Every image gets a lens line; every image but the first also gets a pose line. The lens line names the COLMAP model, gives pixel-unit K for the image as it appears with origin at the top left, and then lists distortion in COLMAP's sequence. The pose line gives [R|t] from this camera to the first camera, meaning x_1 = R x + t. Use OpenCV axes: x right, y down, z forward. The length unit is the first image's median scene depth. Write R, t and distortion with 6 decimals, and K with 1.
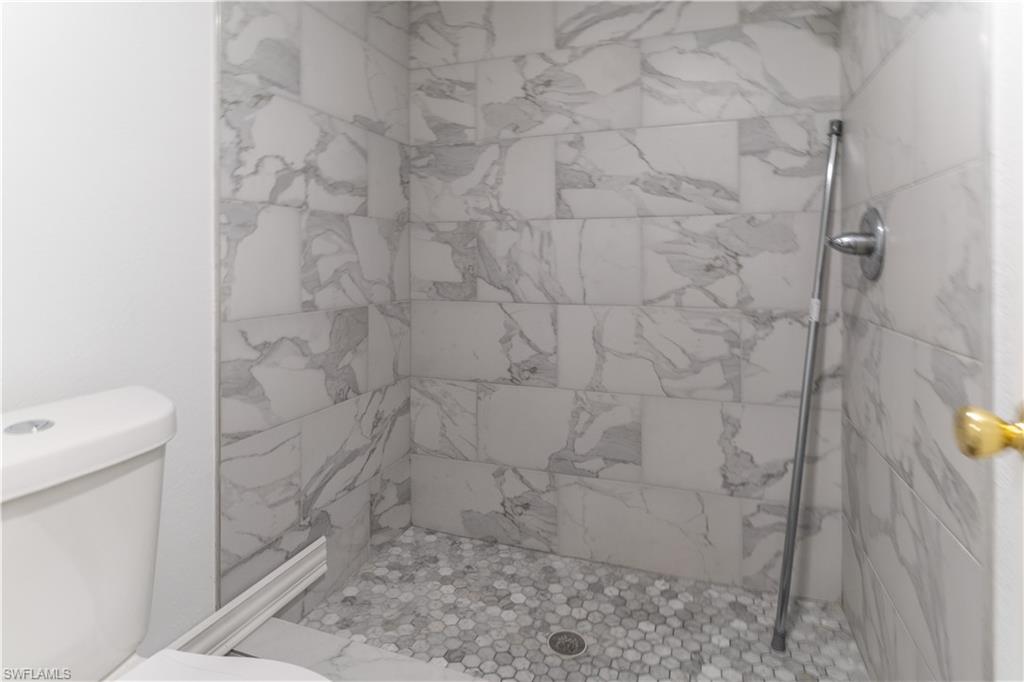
lens RADIAL K [[535.0, 0, 510.3], [0, 535.0, 295.0], [0, 0, 1]] dist [-0.001515, 0.008275]
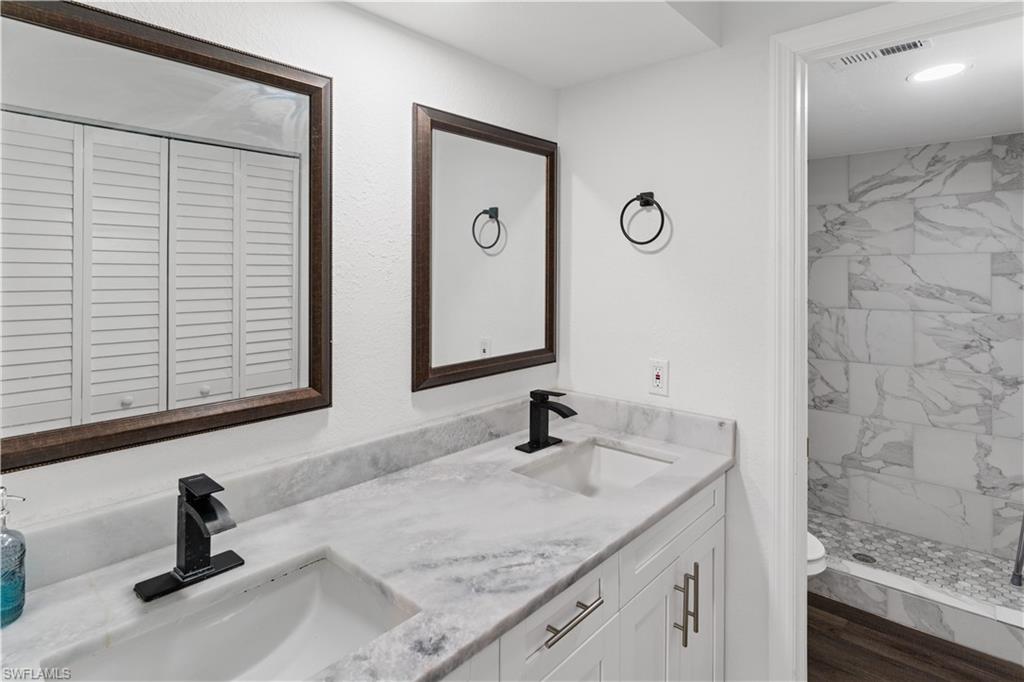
lens RADIAL K [[535.0, 0, 510.3], [0, 535.0, 295.0], [0, 0, 1]] dist [-0.001515, 0.008275]
pose [[0.930178, 0.011140, -0.366940, -0.291619], [-0.016058, 0.999817, -0.010353, -0.162054], [0.366758, 0.015522, 0.930187, -0.939020]]
